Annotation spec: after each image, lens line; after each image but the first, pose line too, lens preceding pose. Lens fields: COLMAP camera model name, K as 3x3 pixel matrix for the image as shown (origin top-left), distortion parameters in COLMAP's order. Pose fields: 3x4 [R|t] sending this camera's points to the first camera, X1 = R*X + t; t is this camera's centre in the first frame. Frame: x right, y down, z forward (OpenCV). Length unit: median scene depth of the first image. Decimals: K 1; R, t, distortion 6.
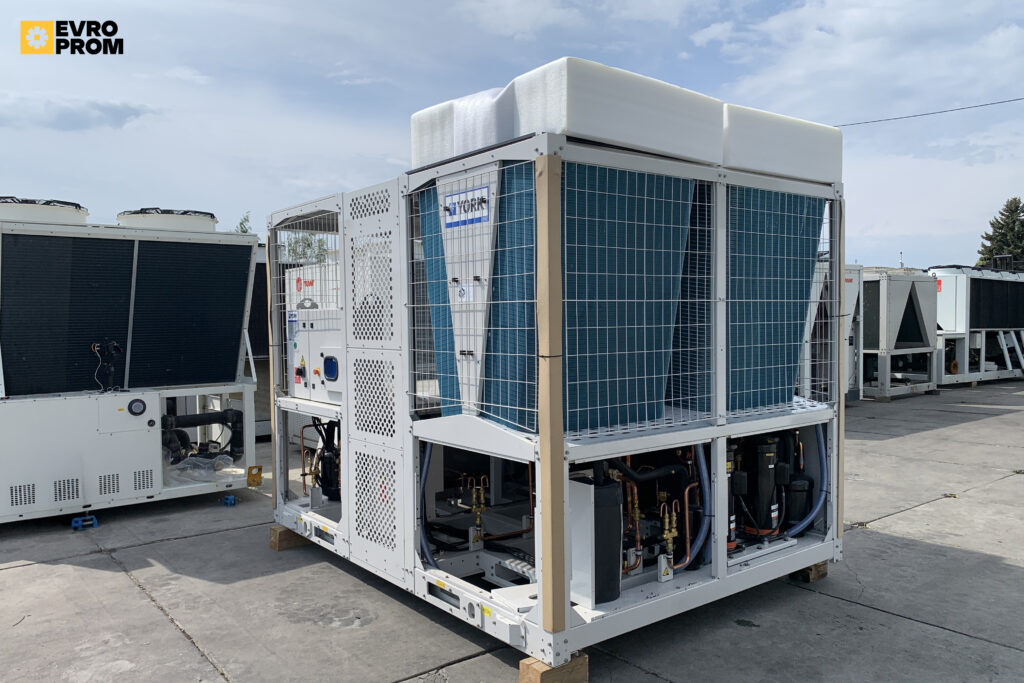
lens RADIAL K [[784.9, 0, 512.0], [0, 784.9, 341.5], [0, 0, 1]] dist [0.007918, 0.001159]
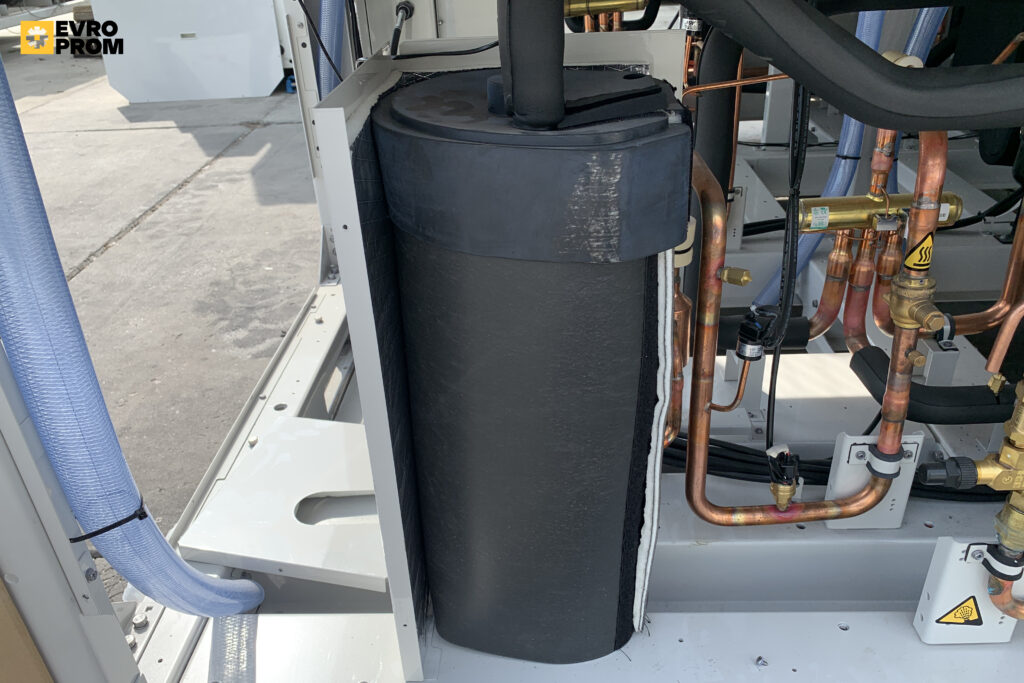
lens RADIAL K [[784.9, 0, 512.0], [0, 784.9, 341.5], [0, 0, 1]] dist [0.007918, 0.001159]
pose [[0.770434, 0.291736, -0.566853, 0.178353], [0.019860, 0.877738, 0.478729, 0.120290], [0.637211, -0.380087, 0.670445, 0.722381]]
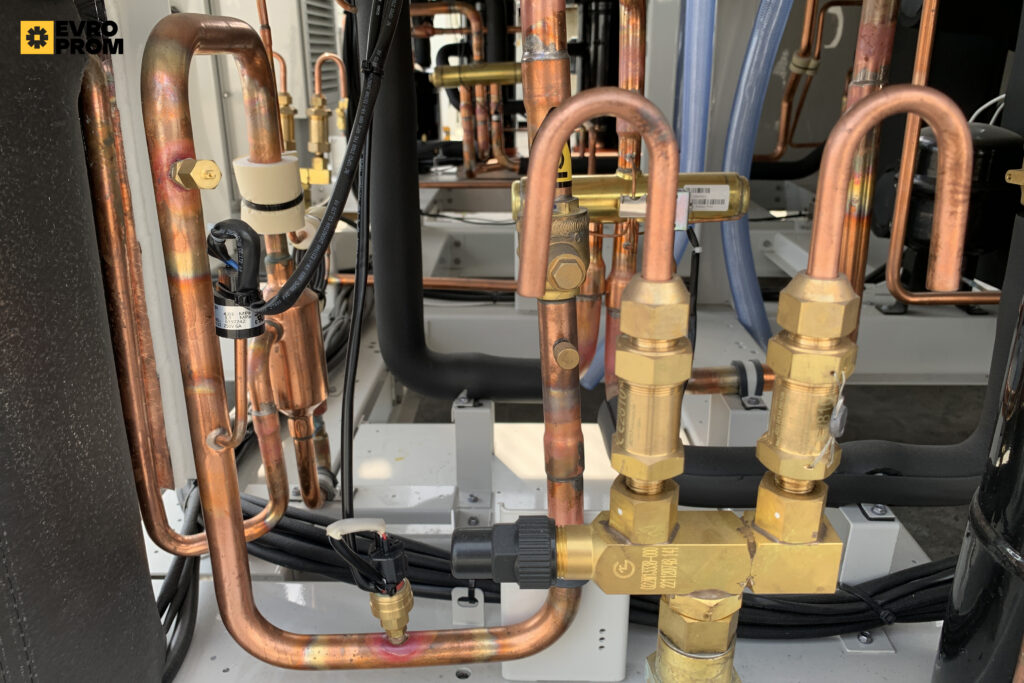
lens RADIAL K [[784.9, 0, 512.0], [0, 784.9, 341.5], [0, 0, 1]] dist [0.007918, 0.001159]
pose [[0.776782, 0.220795, -0.589796, 0.200892], [-0.022647, 0.945714, 0.324209, 0.176642], [0.629362, -0.238482, 0.739615, 0.820790]]
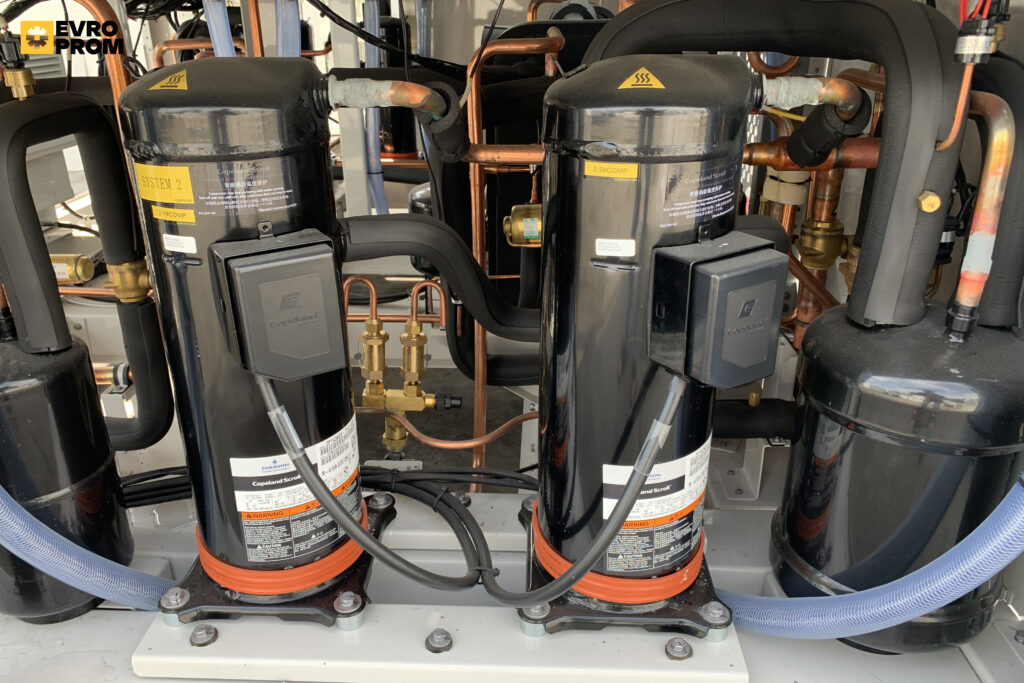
lens RADIAL K [[738.5, 0, 510.8], [0, 738.5, 356.9], [0, 0, 1]] dist [0.040713, -0.001178]
pose [[0.765411, 0.258975, -0.589133, 0.408958], [-0.021444, 0.925210, 0.378849, 0.124412], [0.643184, -0.277342, 0.713719, 0.879648]]
